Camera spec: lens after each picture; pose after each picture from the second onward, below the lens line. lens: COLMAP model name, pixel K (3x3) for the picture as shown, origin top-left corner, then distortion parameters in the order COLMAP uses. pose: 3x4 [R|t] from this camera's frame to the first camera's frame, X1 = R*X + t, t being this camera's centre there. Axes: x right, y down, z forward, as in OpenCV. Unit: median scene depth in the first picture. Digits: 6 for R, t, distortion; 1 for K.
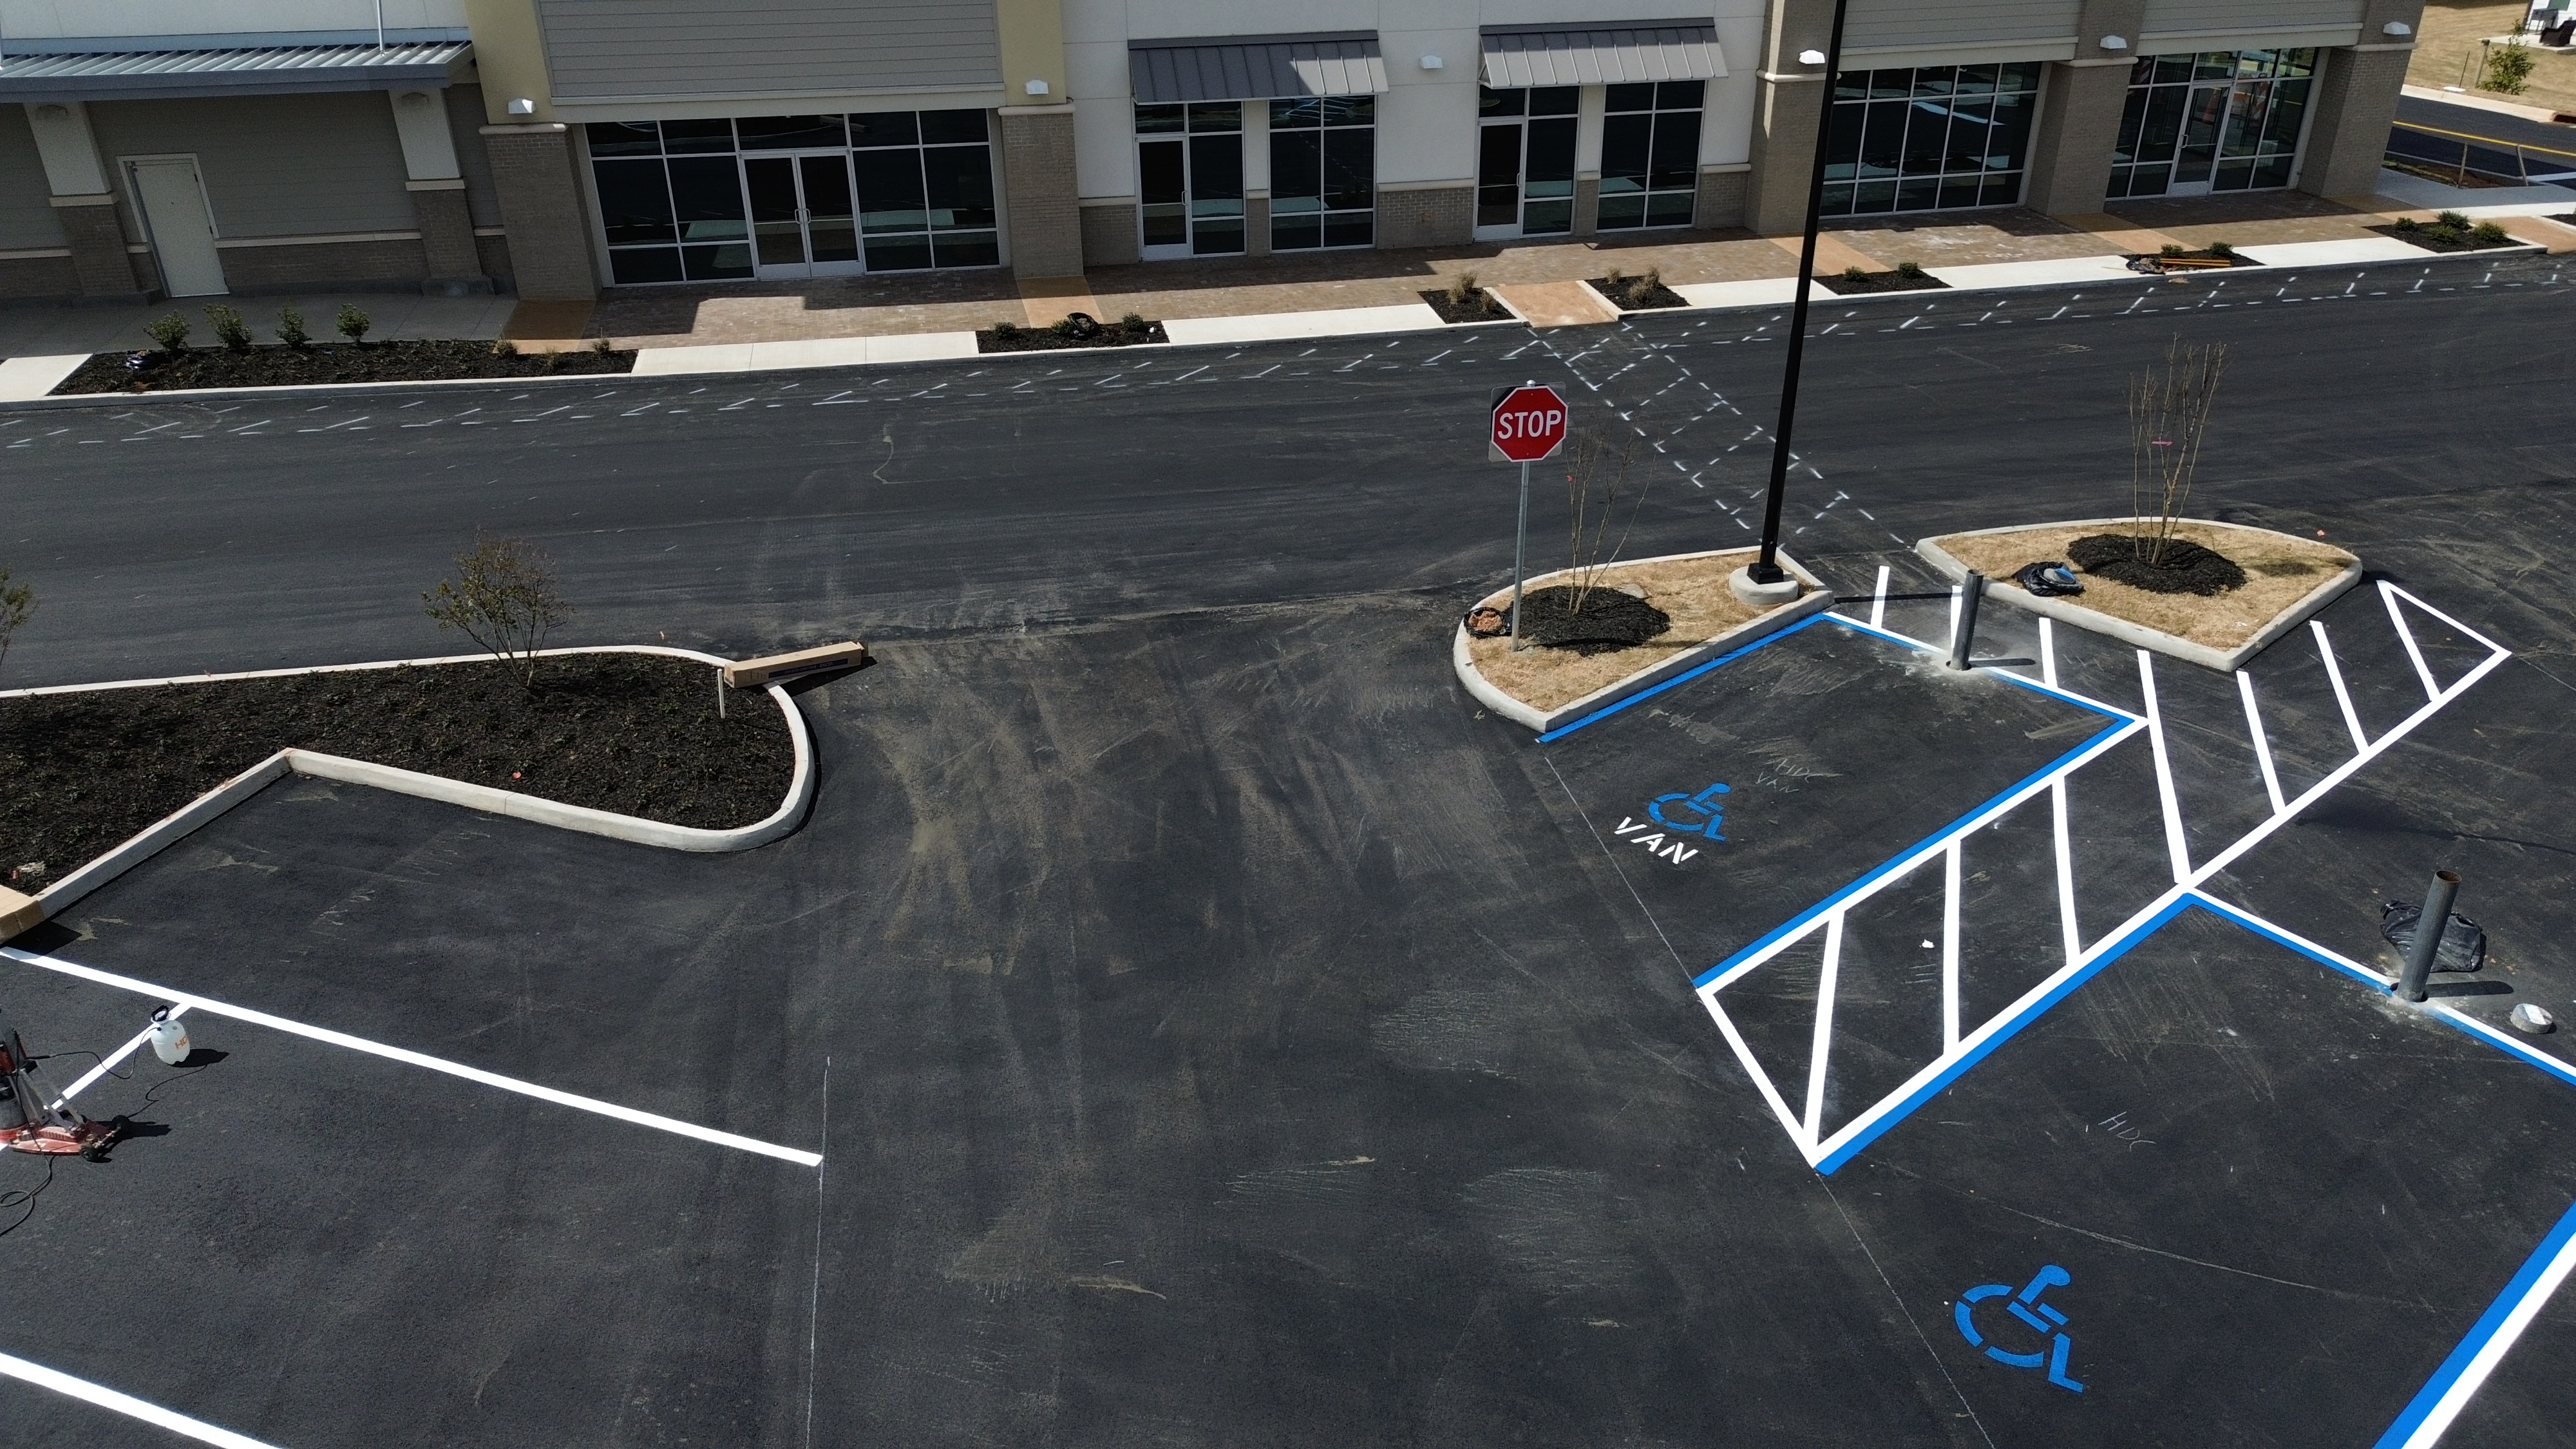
lens RADIAL K [[1819.1, 0, 1303.0], [0, 1819.1, 734.2], [0, 0, 1]] dist [0.073481, -0.070147]
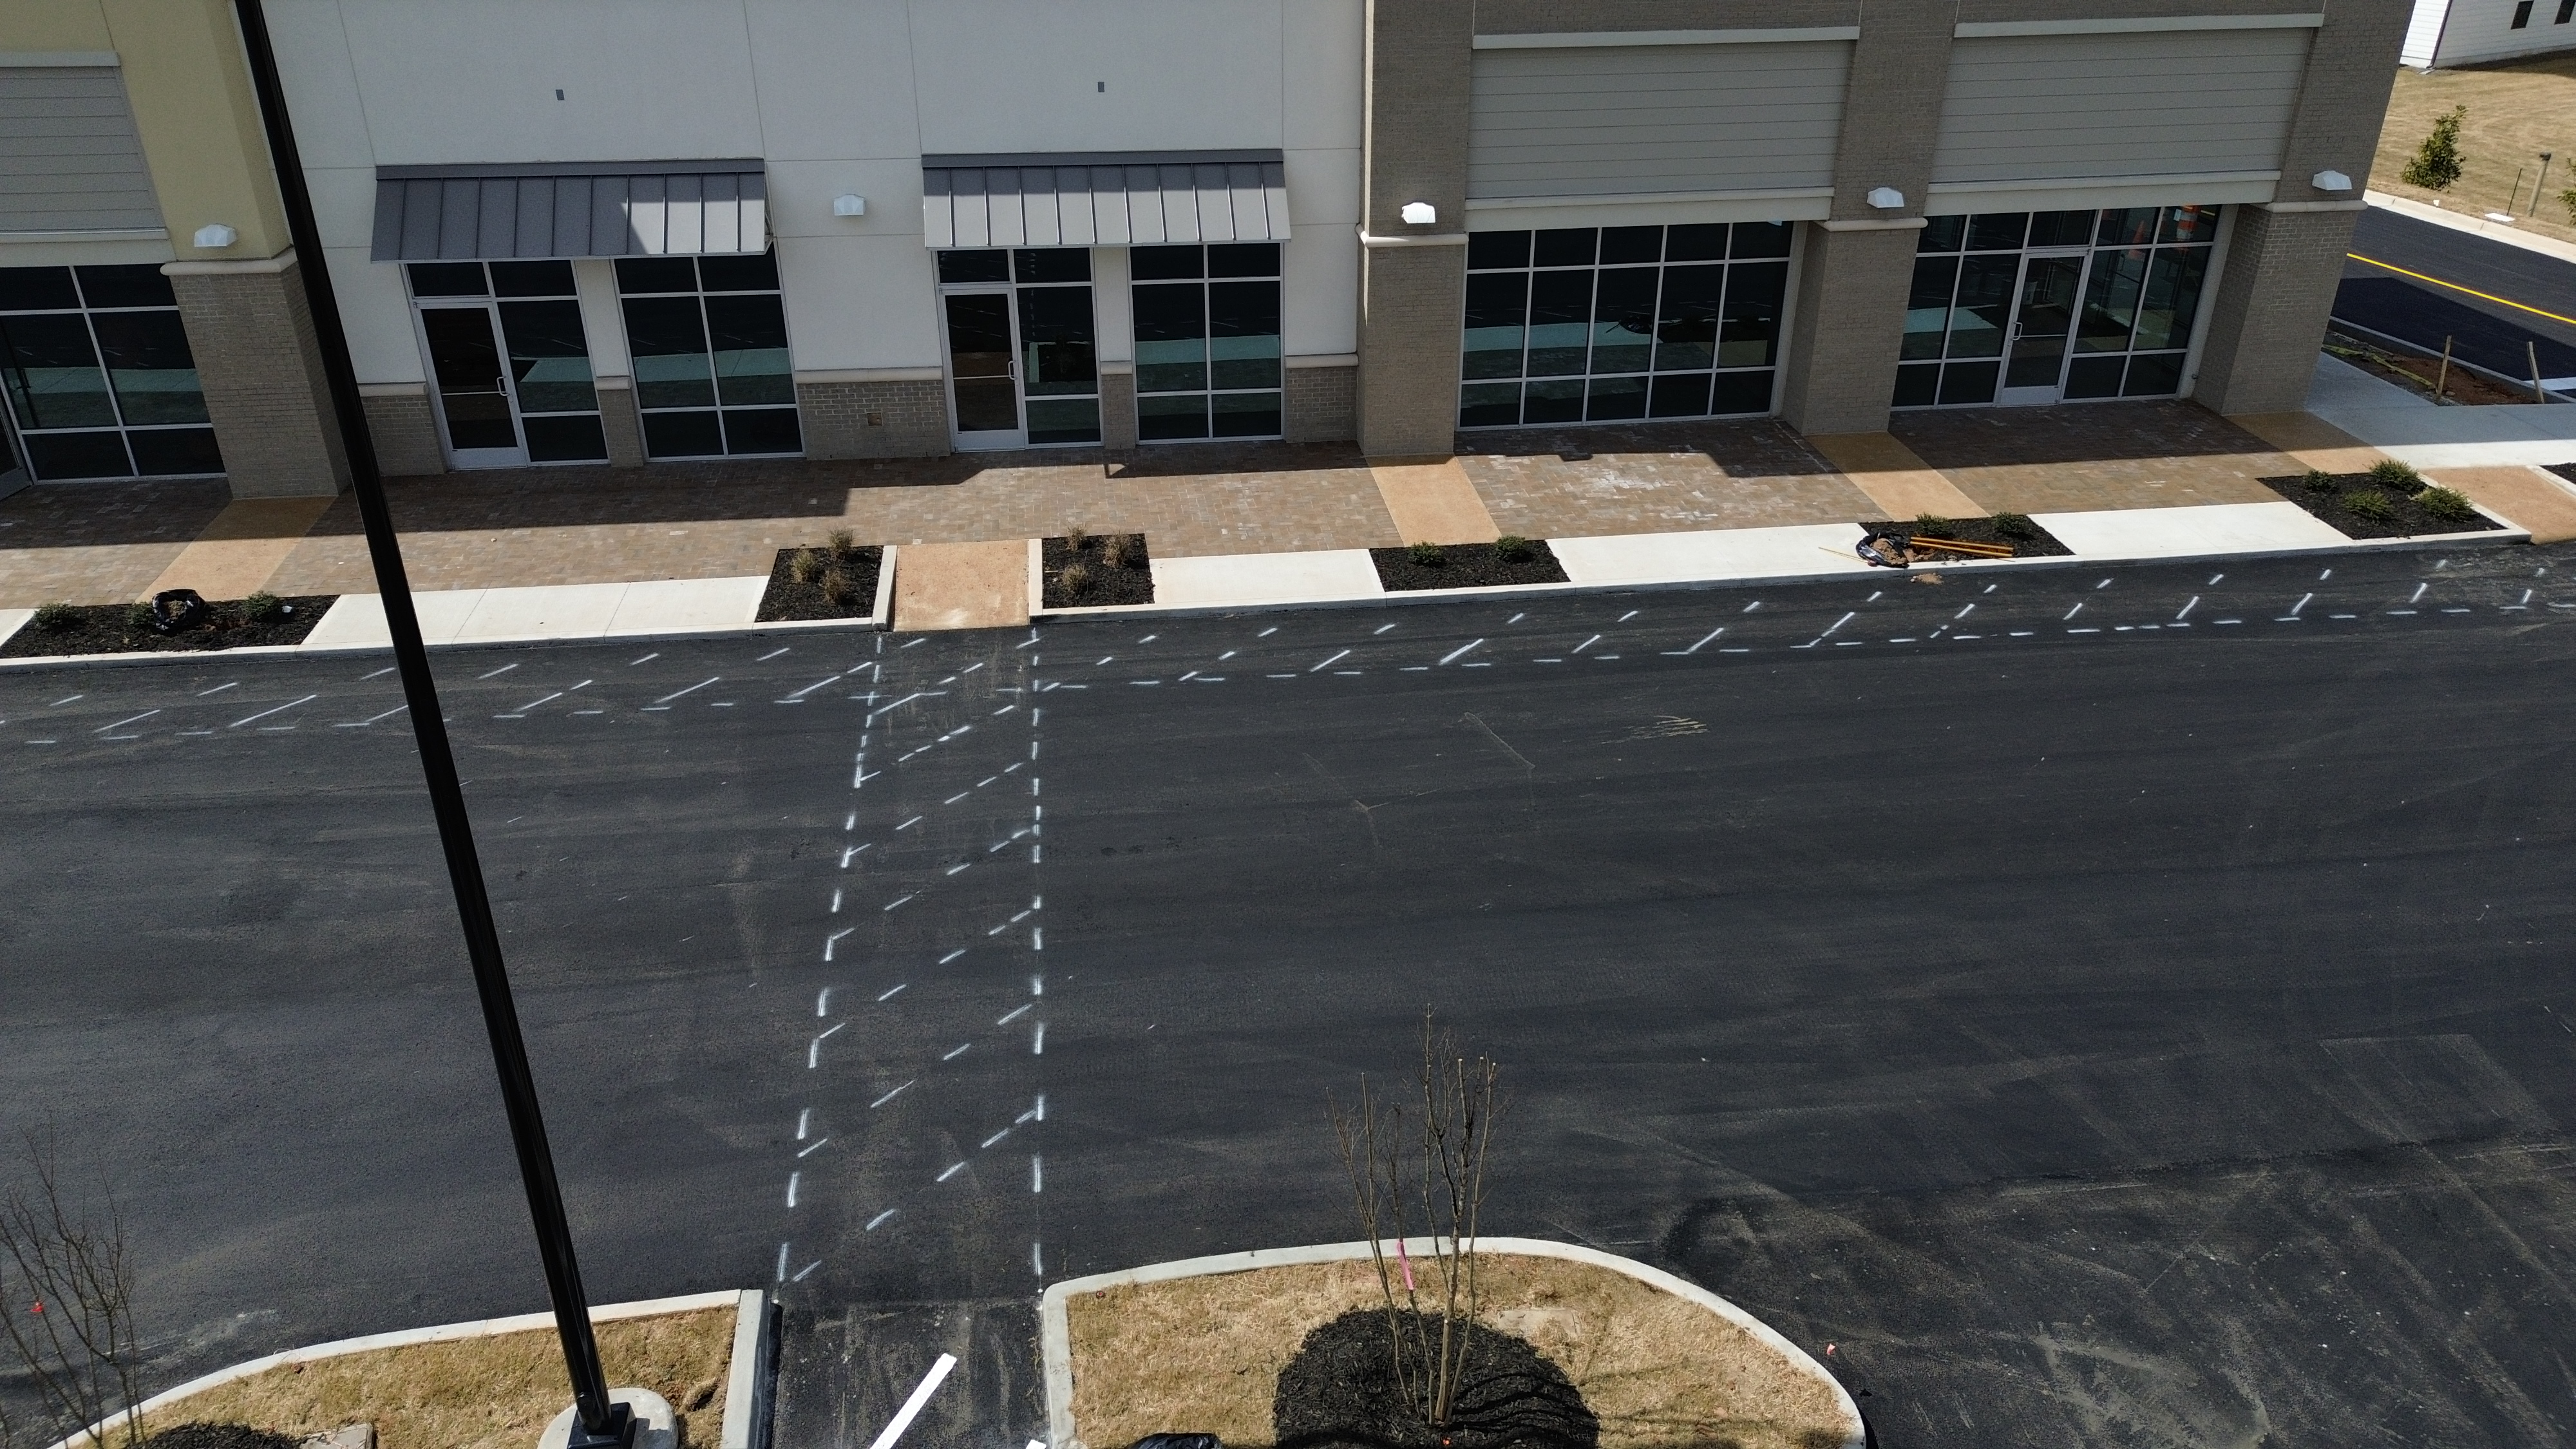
lens RADIAL K [[1819.1, 0, 1298.3], [0, 1819.1, 726.2], [0, 0, 1]] dist [0.073481, -0.070147]
pose [[0.996778, 0.044239, -0.066904, 0.323624], [-0.044322, 0.999017, 0.000240, -0.199530], [0.066849, 0.002726, 0.997759, 0.363611]]
